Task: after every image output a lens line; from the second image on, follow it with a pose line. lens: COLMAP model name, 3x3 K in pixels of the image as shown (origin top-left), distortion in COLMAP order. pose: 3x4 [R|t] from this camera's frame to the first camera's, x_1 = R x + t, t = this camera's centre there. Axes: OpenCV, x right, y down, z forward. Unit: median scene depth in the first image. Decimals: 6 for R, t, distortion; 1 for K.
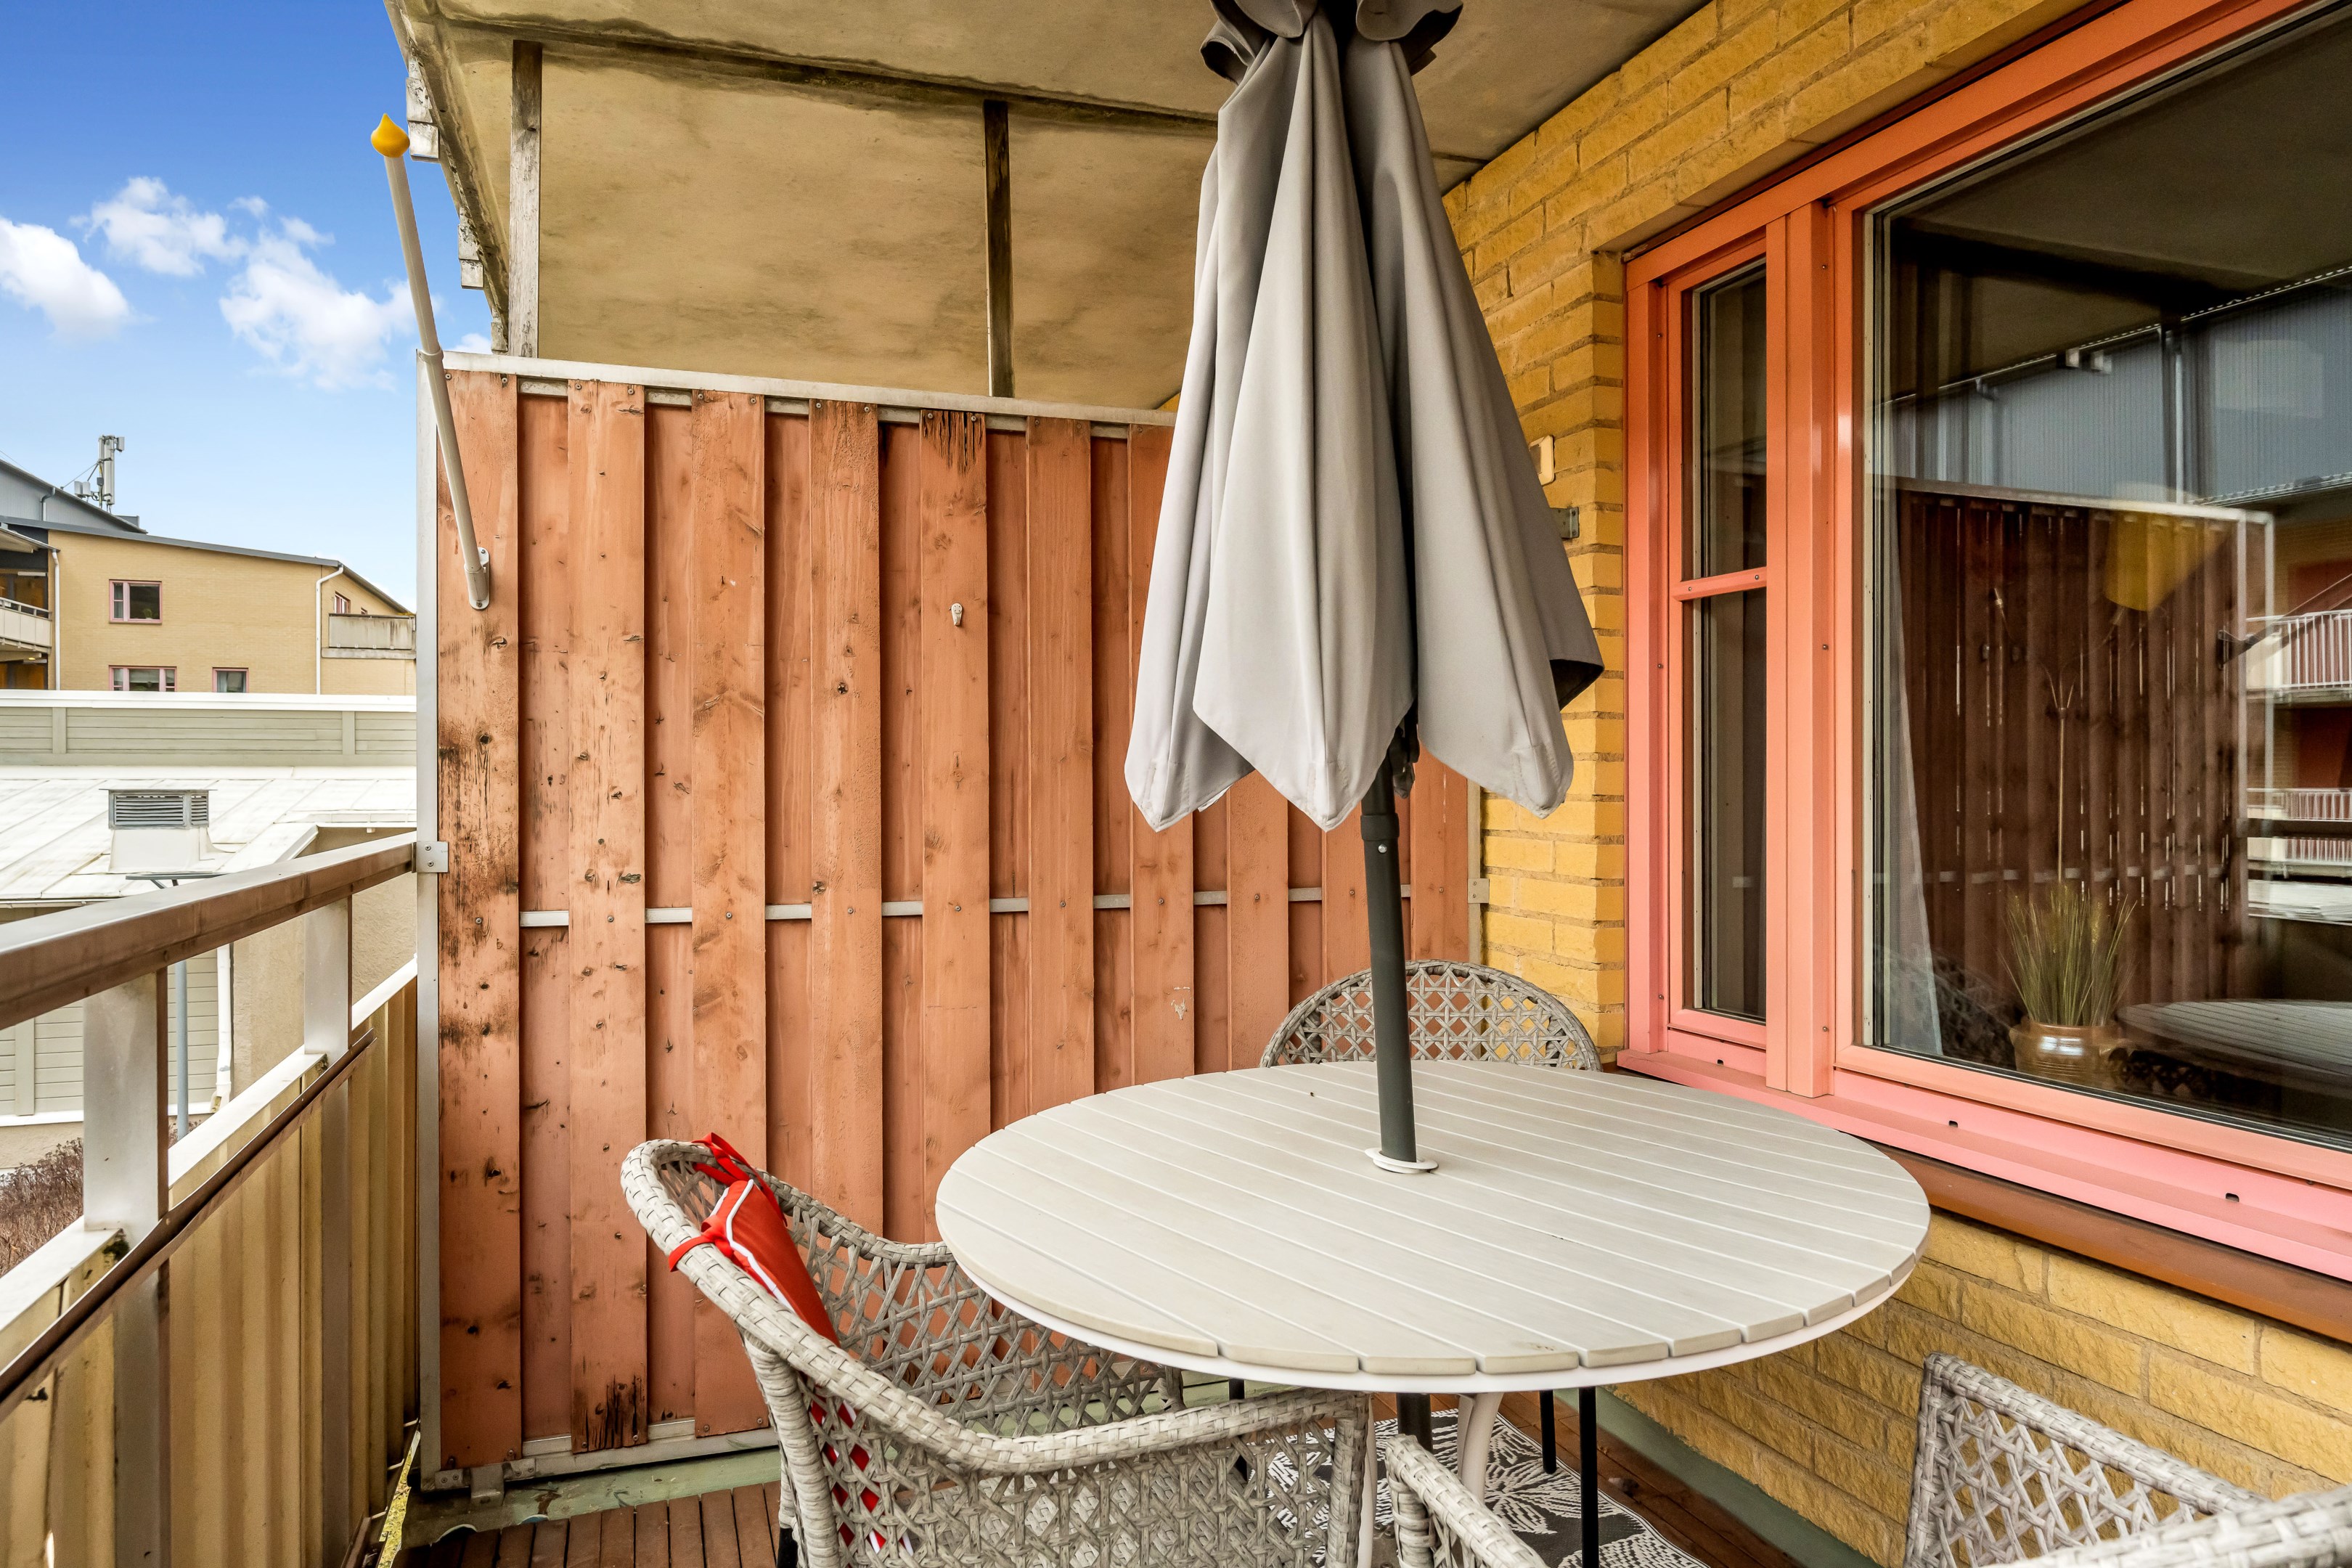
lens RADIAL K [[1495.0, 0, 1185.5], [0, 1495.0, 788.0], [0, 0, 1]] dist [-0.018663, -0.002705]
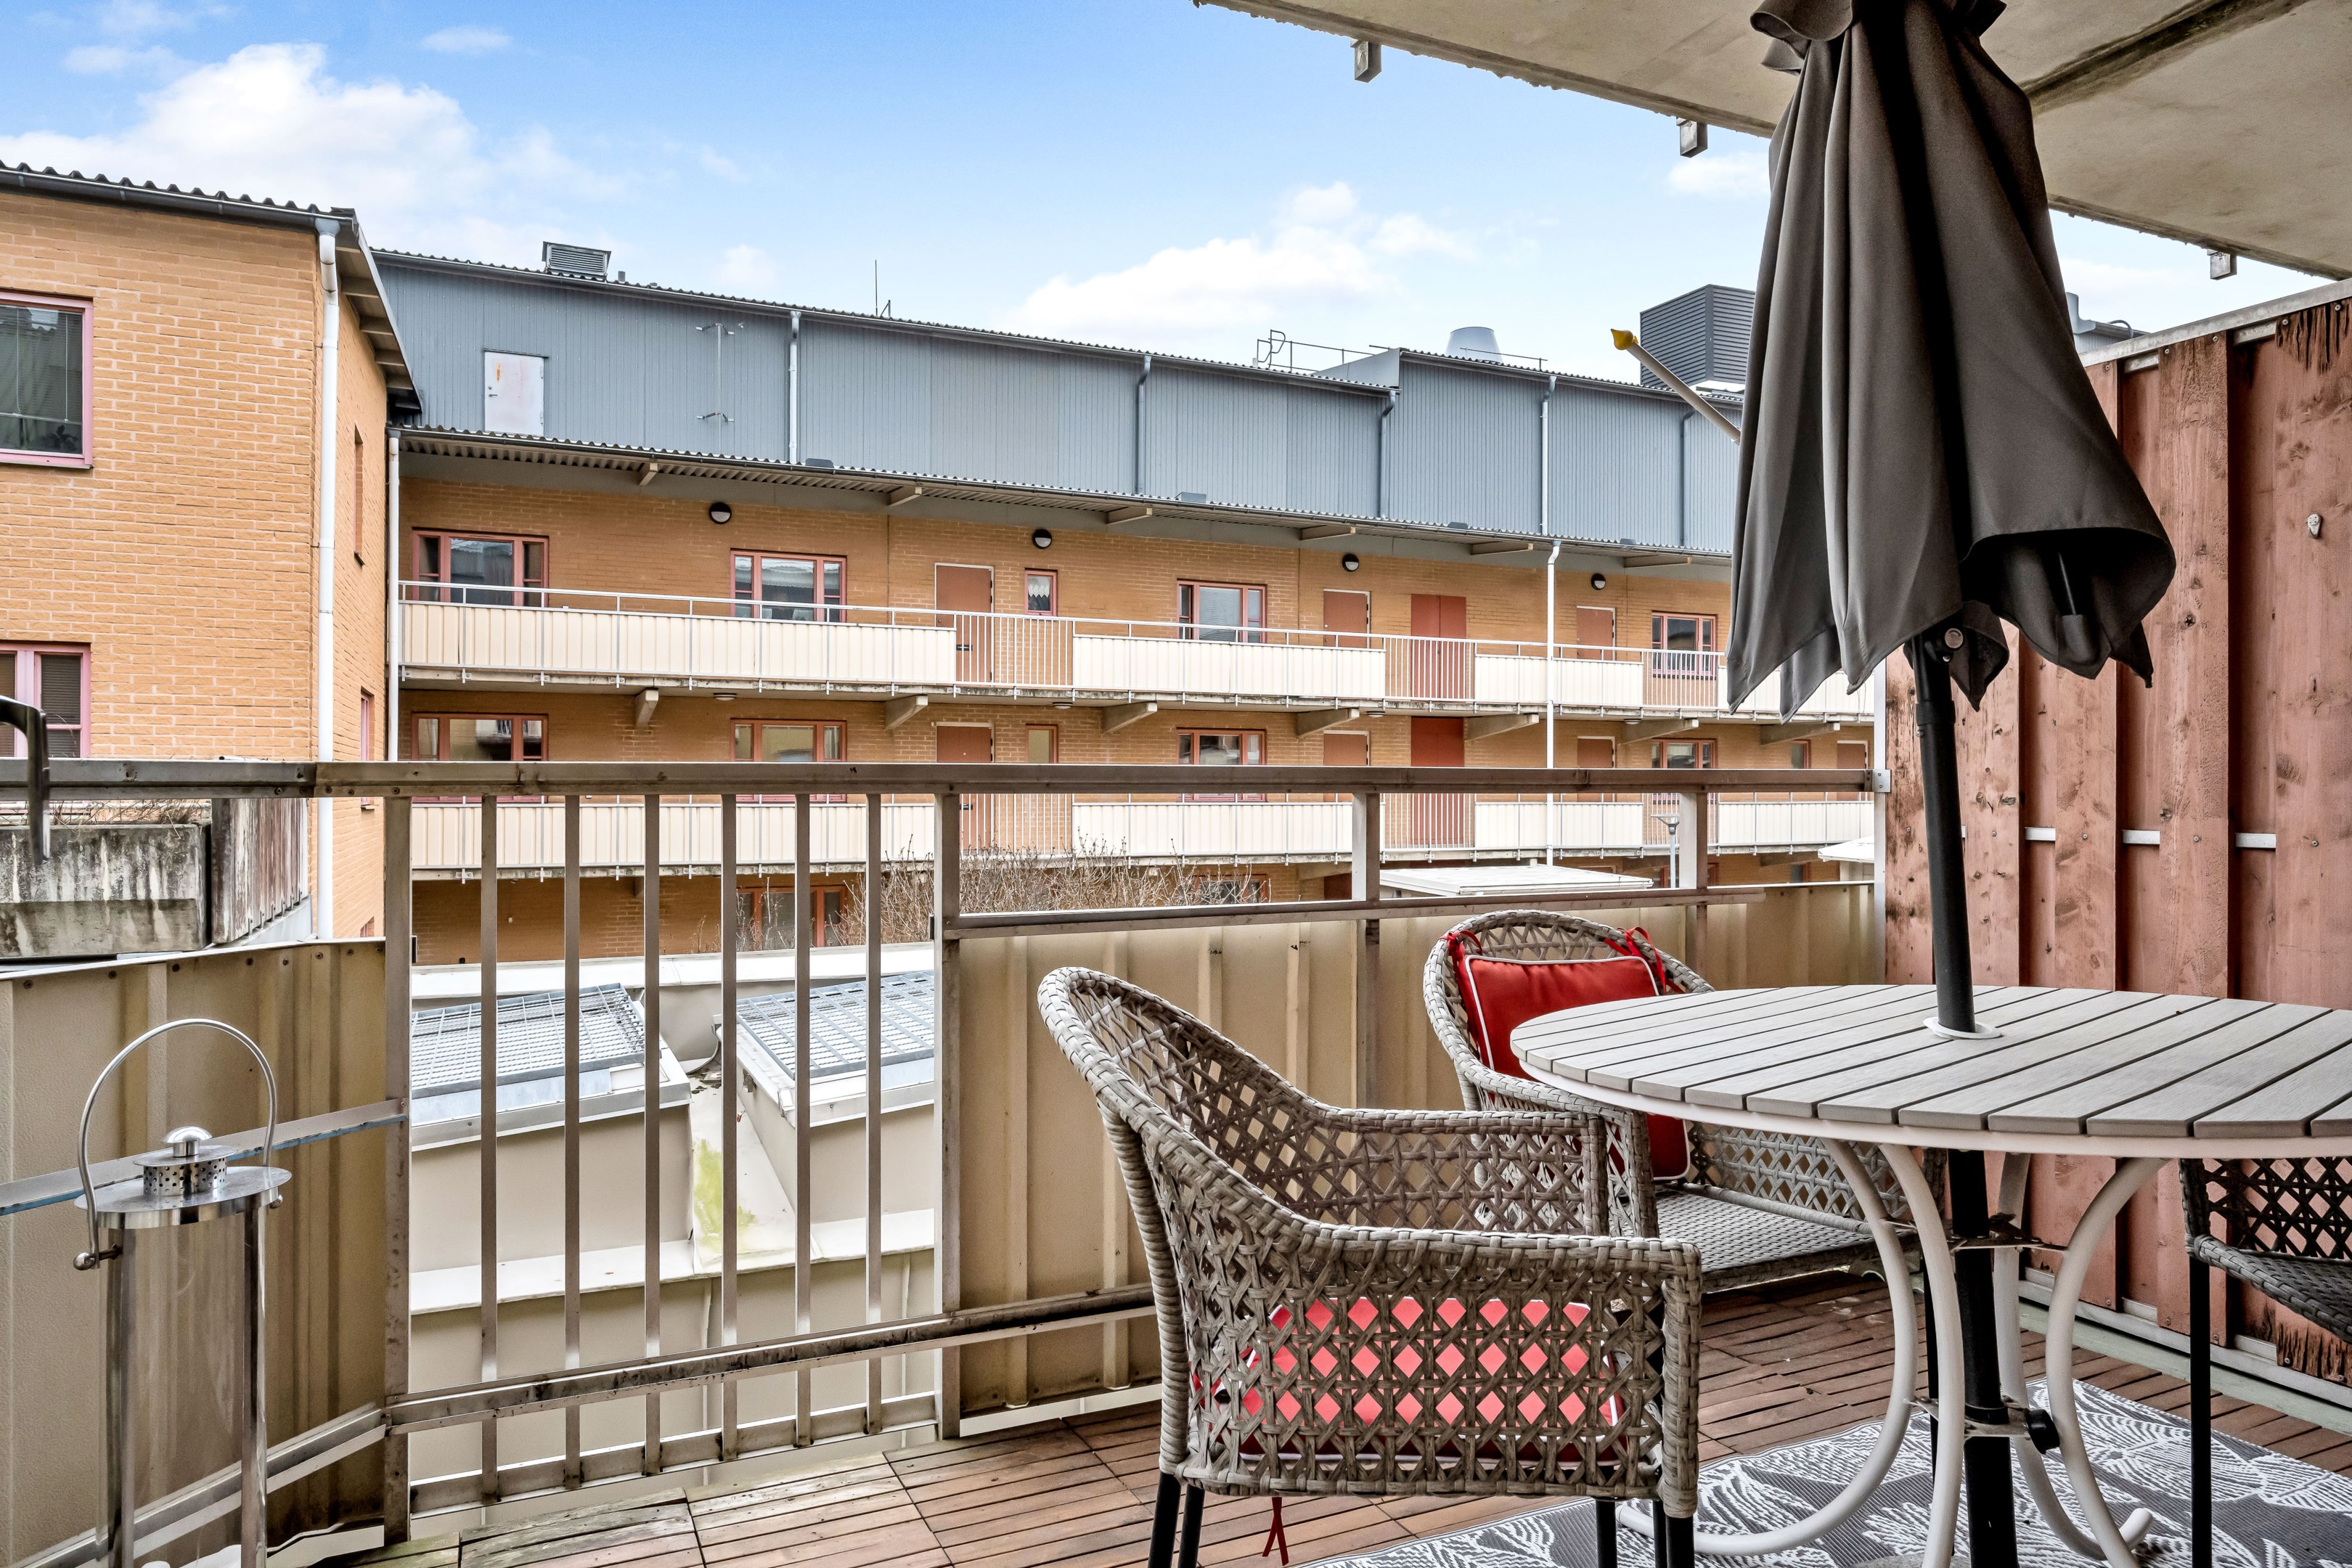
lens RADIAL K [[1459.4, 0, 1181.6], [0, 1459.4, 789.1], [0, 0, 1]] dist [-0.004865, 0.001047]
pose [[0.077704, 0.001500, -0.996975, 0.695000], [-0.008413, 0.999964, 0.000849, 0.052210], [0.996941, 0.008322, 0.077714, 0.231987]]
